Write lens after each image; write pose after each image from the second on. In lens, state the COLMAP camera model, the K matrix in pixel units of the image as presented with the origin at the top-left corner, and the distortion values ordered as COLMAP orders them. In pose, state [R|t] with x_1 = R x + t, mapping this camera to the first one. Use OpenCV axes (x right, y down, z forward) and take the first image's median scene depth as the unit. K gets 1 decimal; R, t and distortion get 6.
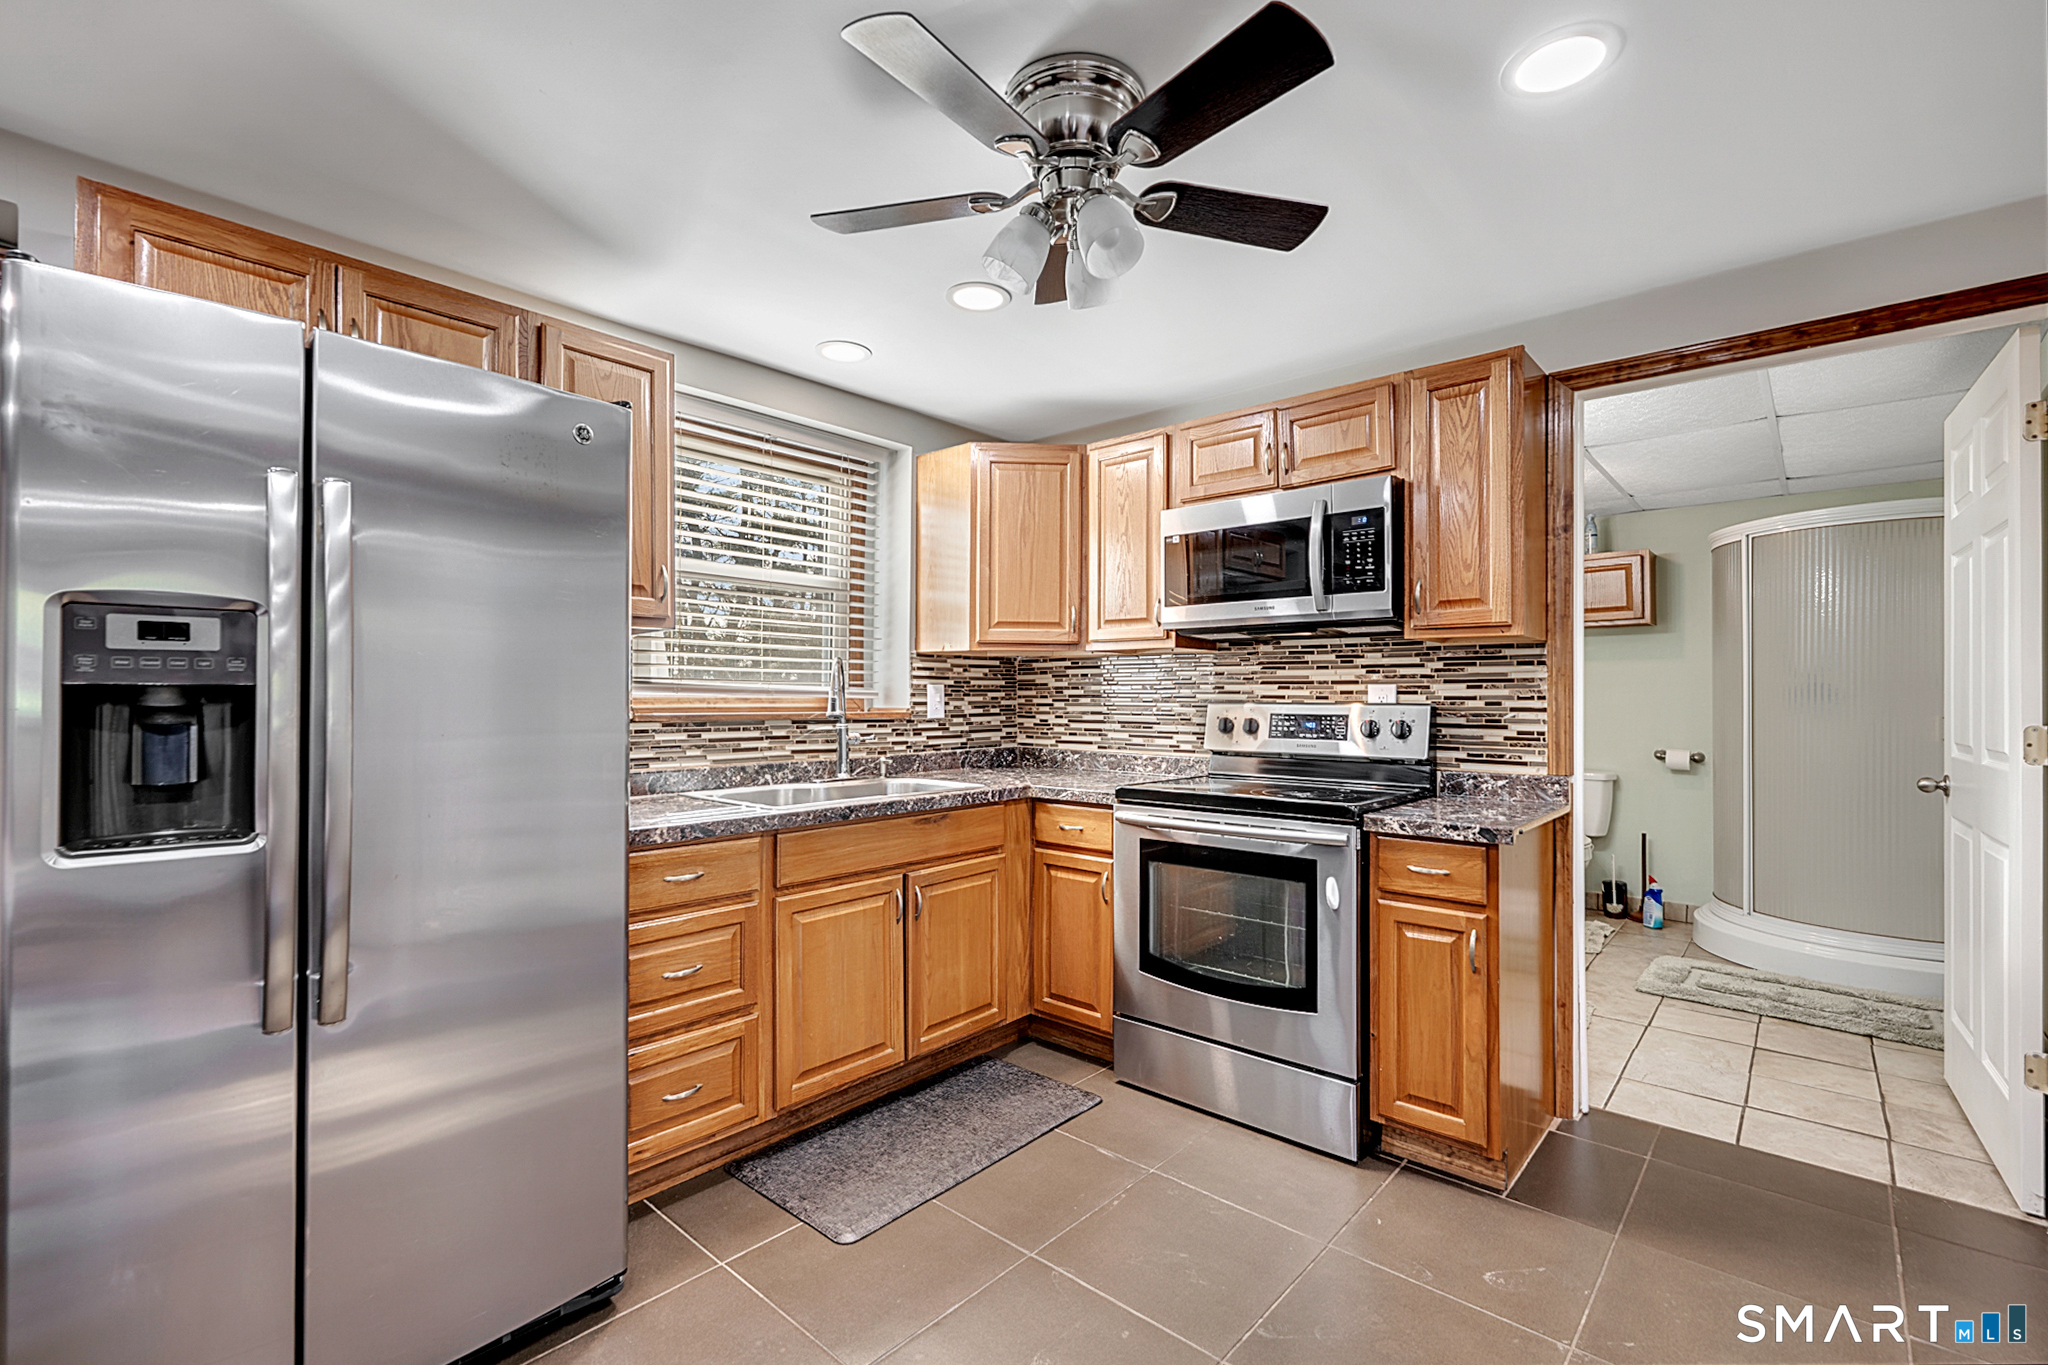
lens RADIAL K [[922.7, 0, 1018.2], [0, 922.7, 671.6], [0, 0, 1]] dist [0.021877, 0.000013]
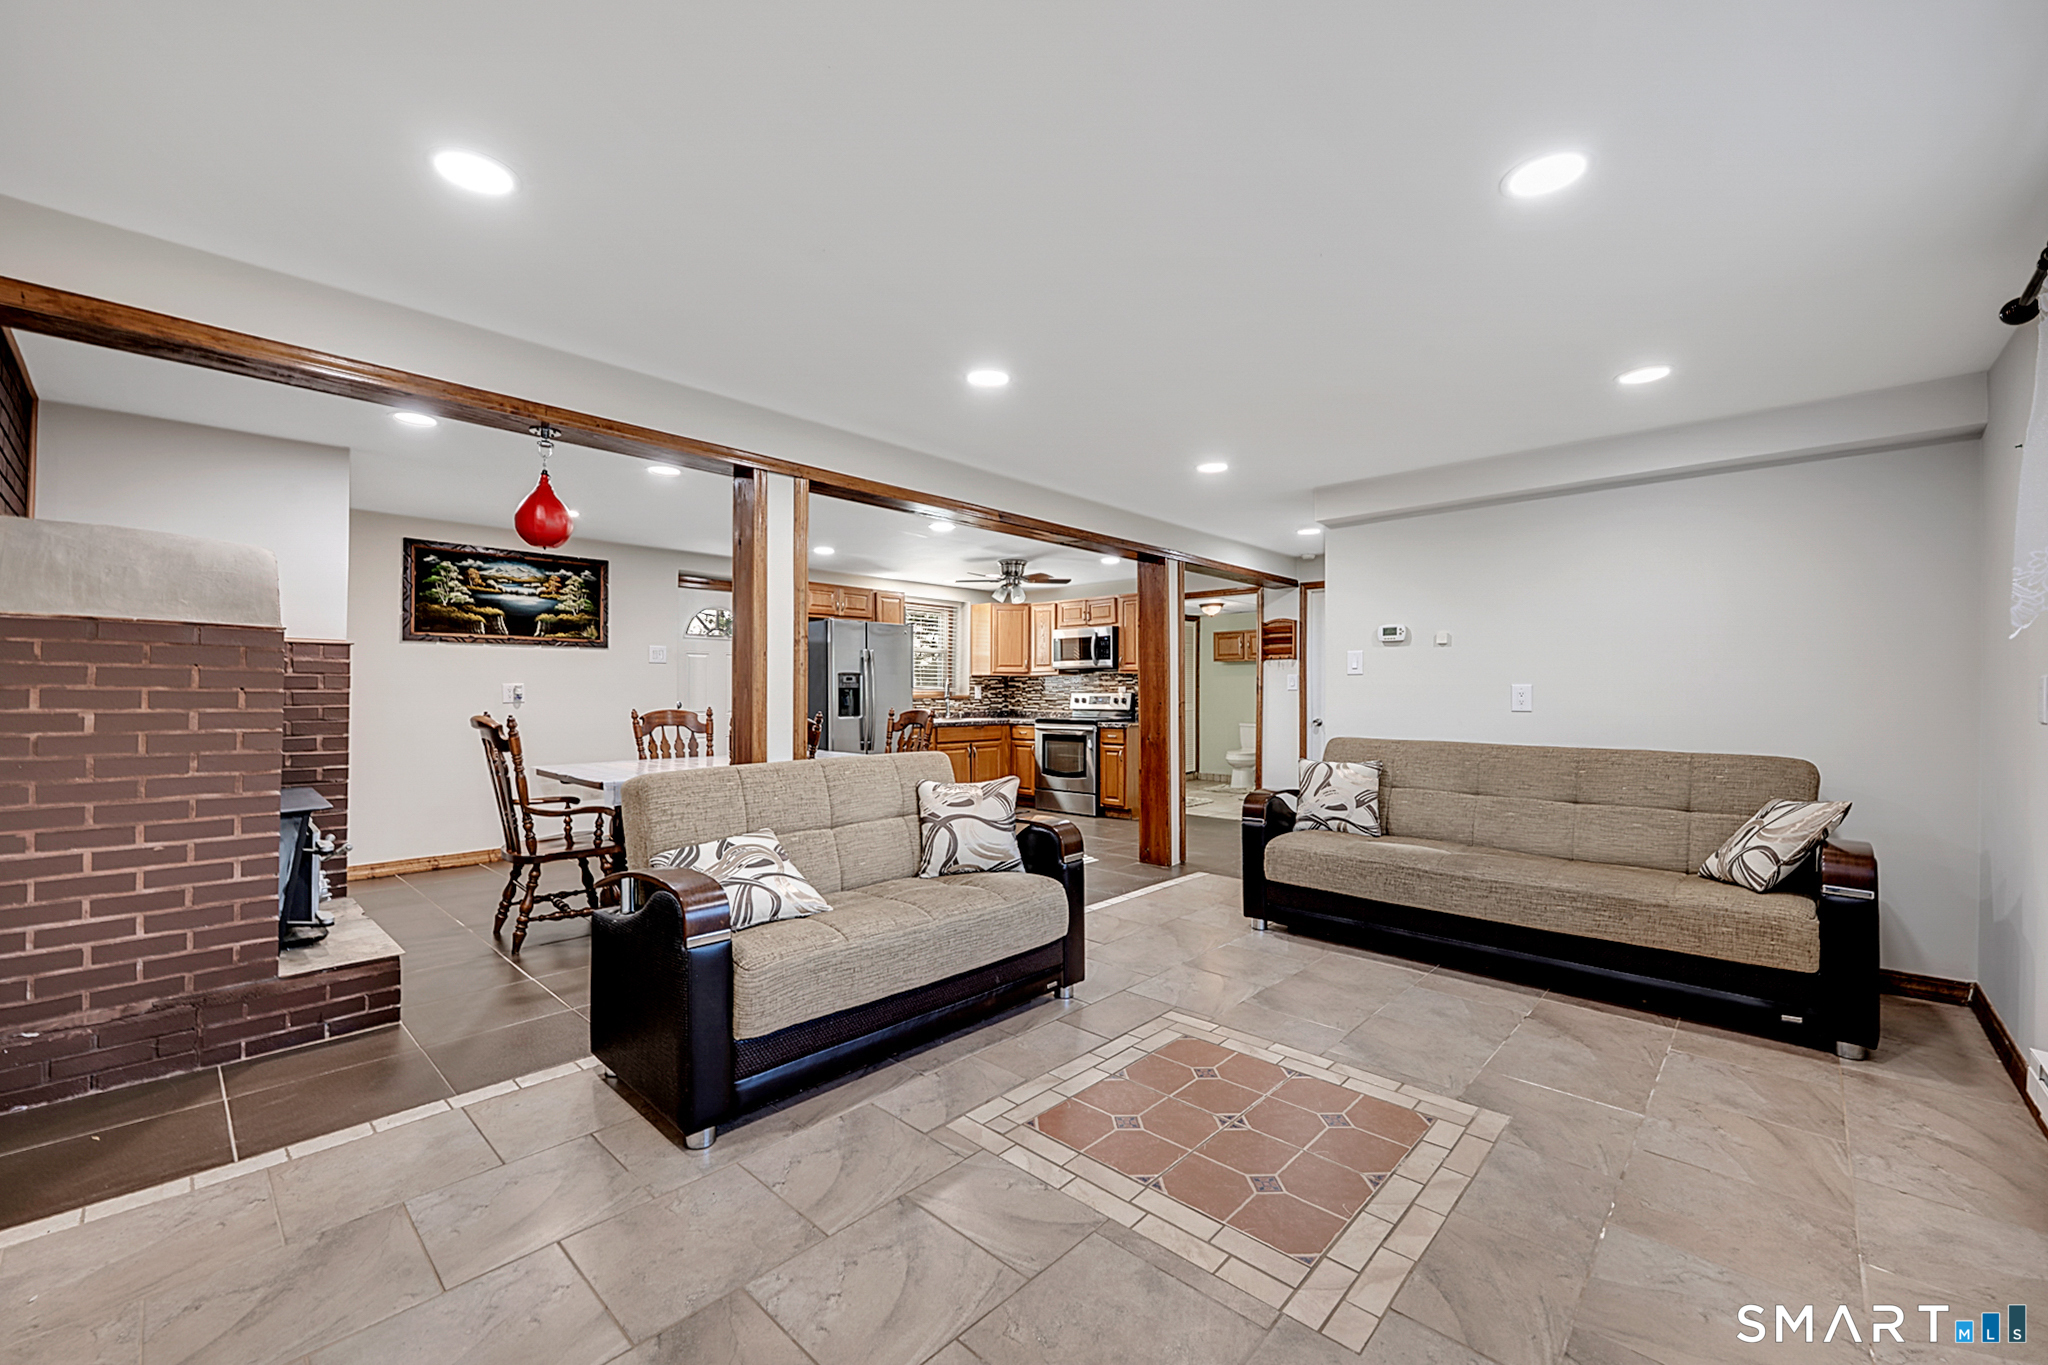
lens RADIAL K [[813.8, 0, 1025.3], [0, 813.8, 694.7], [0, 0, 1]] dist [0.000363, 0.000224]
pose [[0.999887, -0.000538, -0.015035, 0.105906], [0.000974, 0.999579, 0.028987, -0.038040], [0.015013, -0.028998, 0.999467, -1.723143]]
